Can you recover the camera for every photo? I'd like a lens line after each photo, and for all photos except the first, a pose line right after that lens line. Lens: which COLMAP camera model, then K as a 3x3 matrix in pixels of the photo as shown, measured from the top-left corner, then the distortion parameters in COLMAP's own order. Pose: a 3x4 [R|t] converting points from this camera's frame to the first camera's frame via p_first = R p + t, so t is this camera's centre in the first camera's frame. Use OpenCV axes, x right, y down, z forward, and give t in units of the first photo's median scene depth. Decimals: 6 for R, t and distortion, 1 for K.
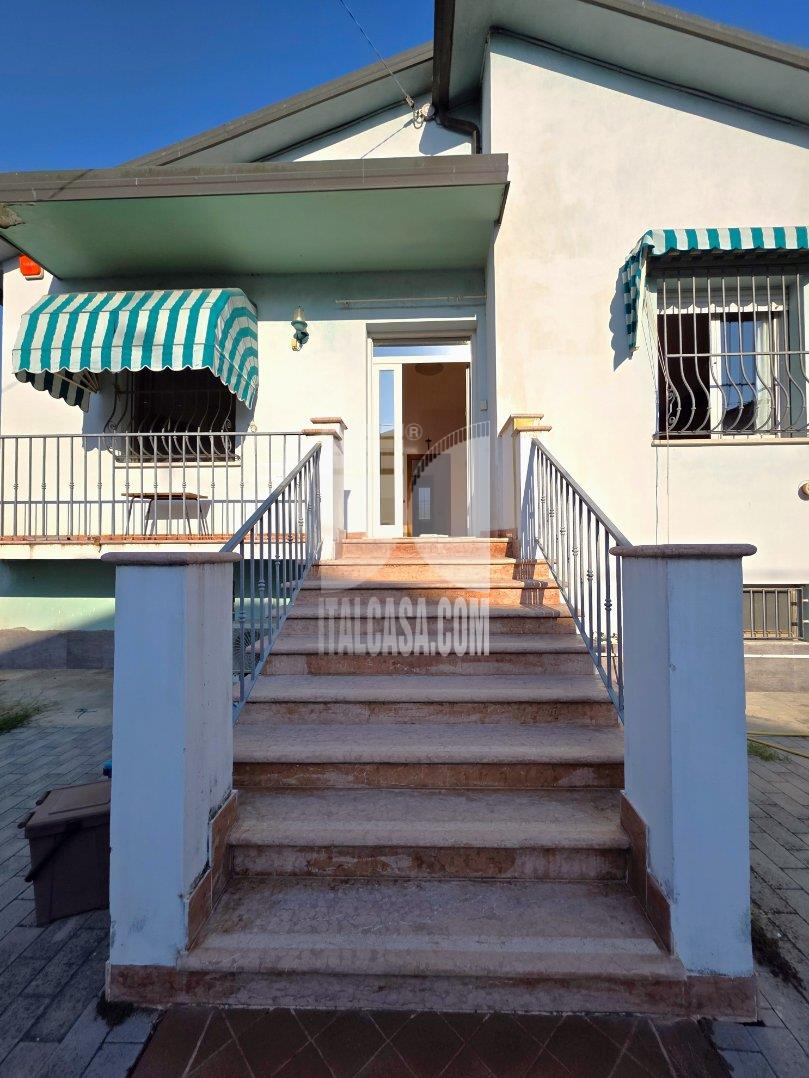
lens RADIAL K [[428.2, 0, 407.1], [0, 428.2, 554.7], [0, 0, 1]] dist [-0.003067, -0.000251]
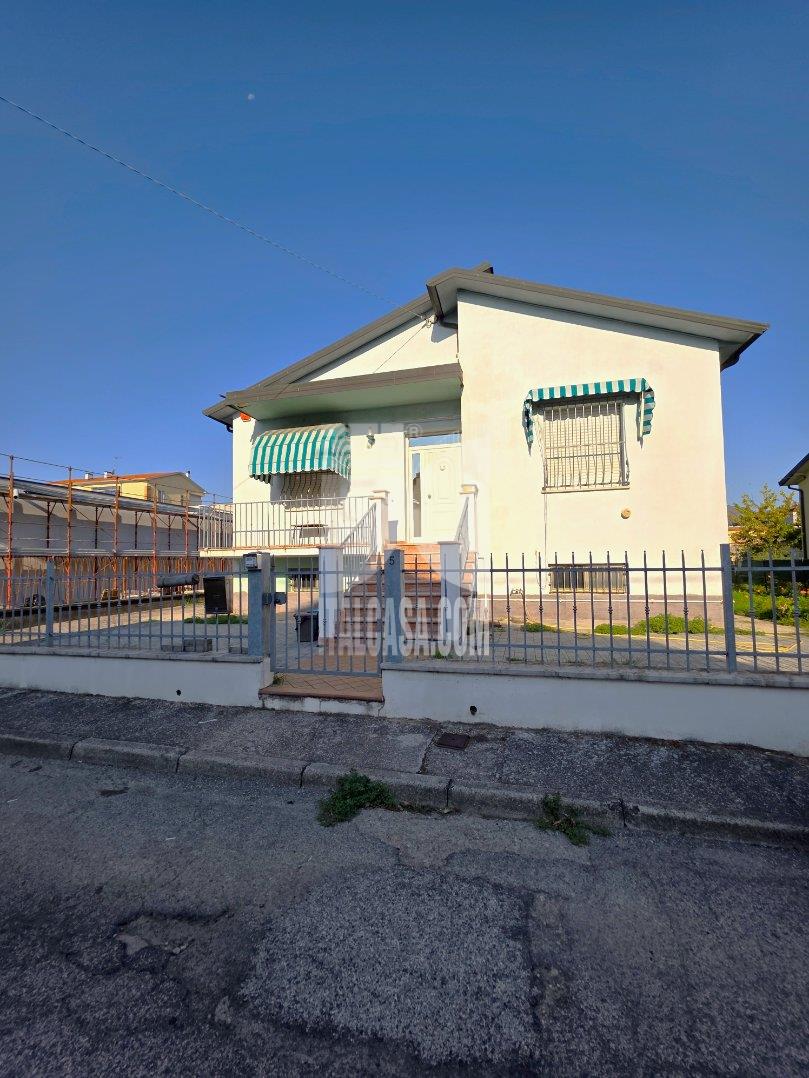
lens RADIAL K [[444.9, 0, 401.9], [0, 444.9, 543.5], [0, 0, 1]] dist [0.000961, 0.000248]
pose [[0.973082, -0.024044, -0.229200, 0.391268], [0.014357, 0.998935, -0.043838, 0.053887], [0.230010, 0.039368, 0.972392, -1.058320]]
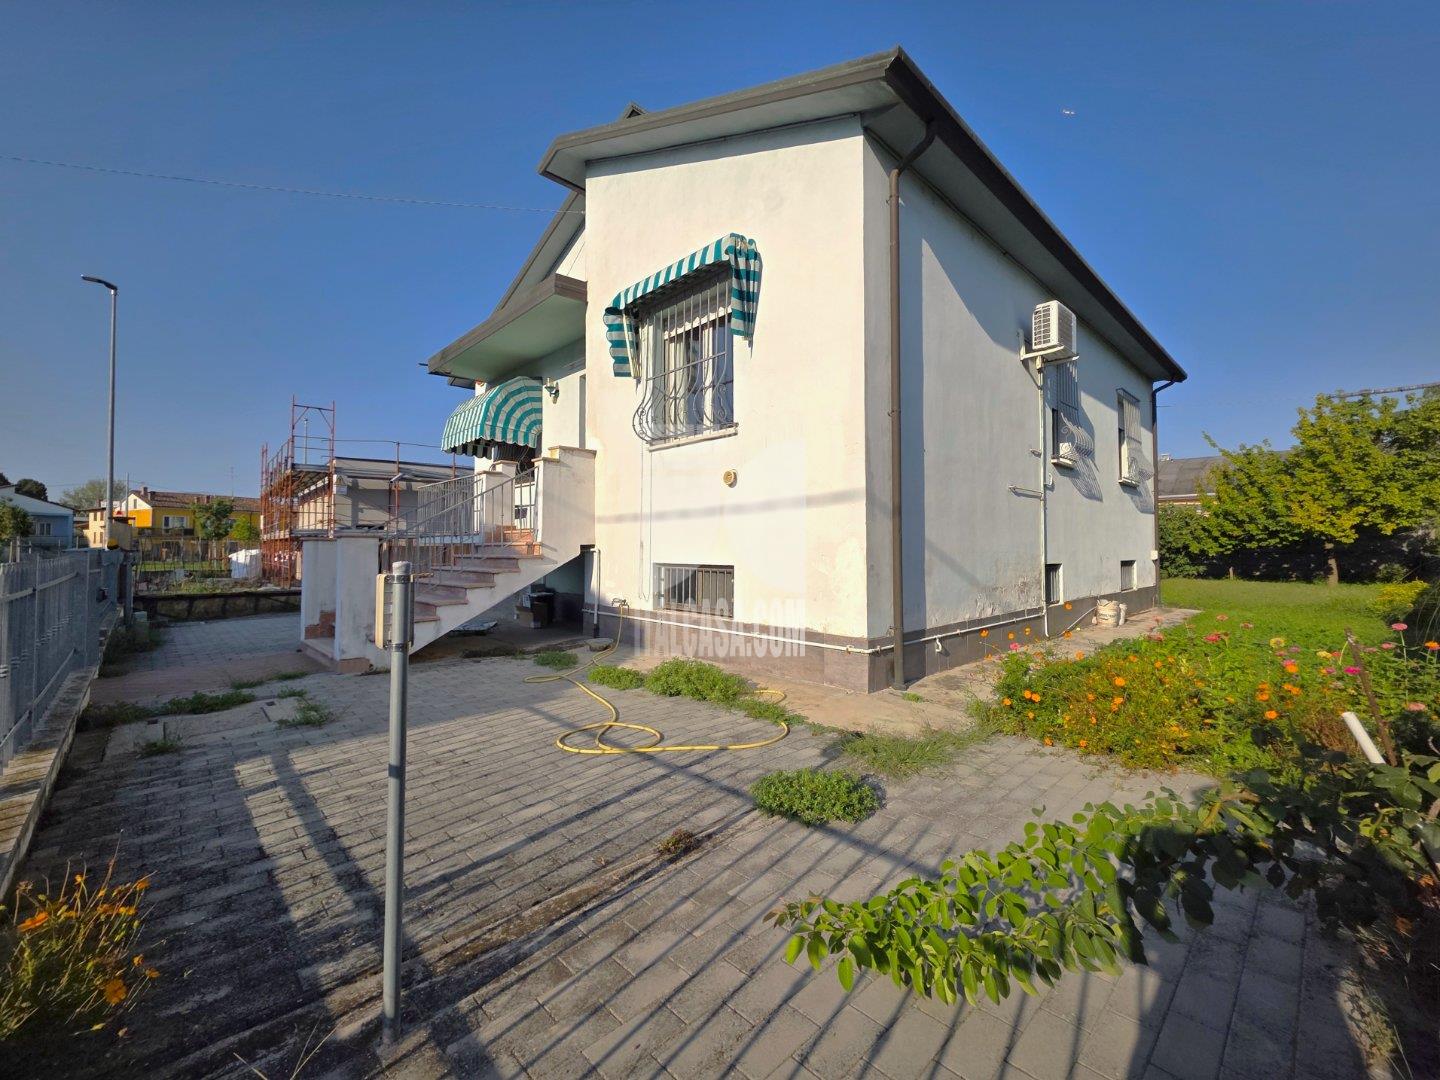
lens RADIAL K [[594.3, 0, 735.2], [0, 594.3, 530.7], [0, 0, 1]] dist [0.000961, 0.000248]
pose [[0.728350, -0.020185, -0.684908, 1.830454], [0.011580, 0.999786, -0.017149, 0.006918], [0.685108, 0.004559, 0.728428, -0.078584]]
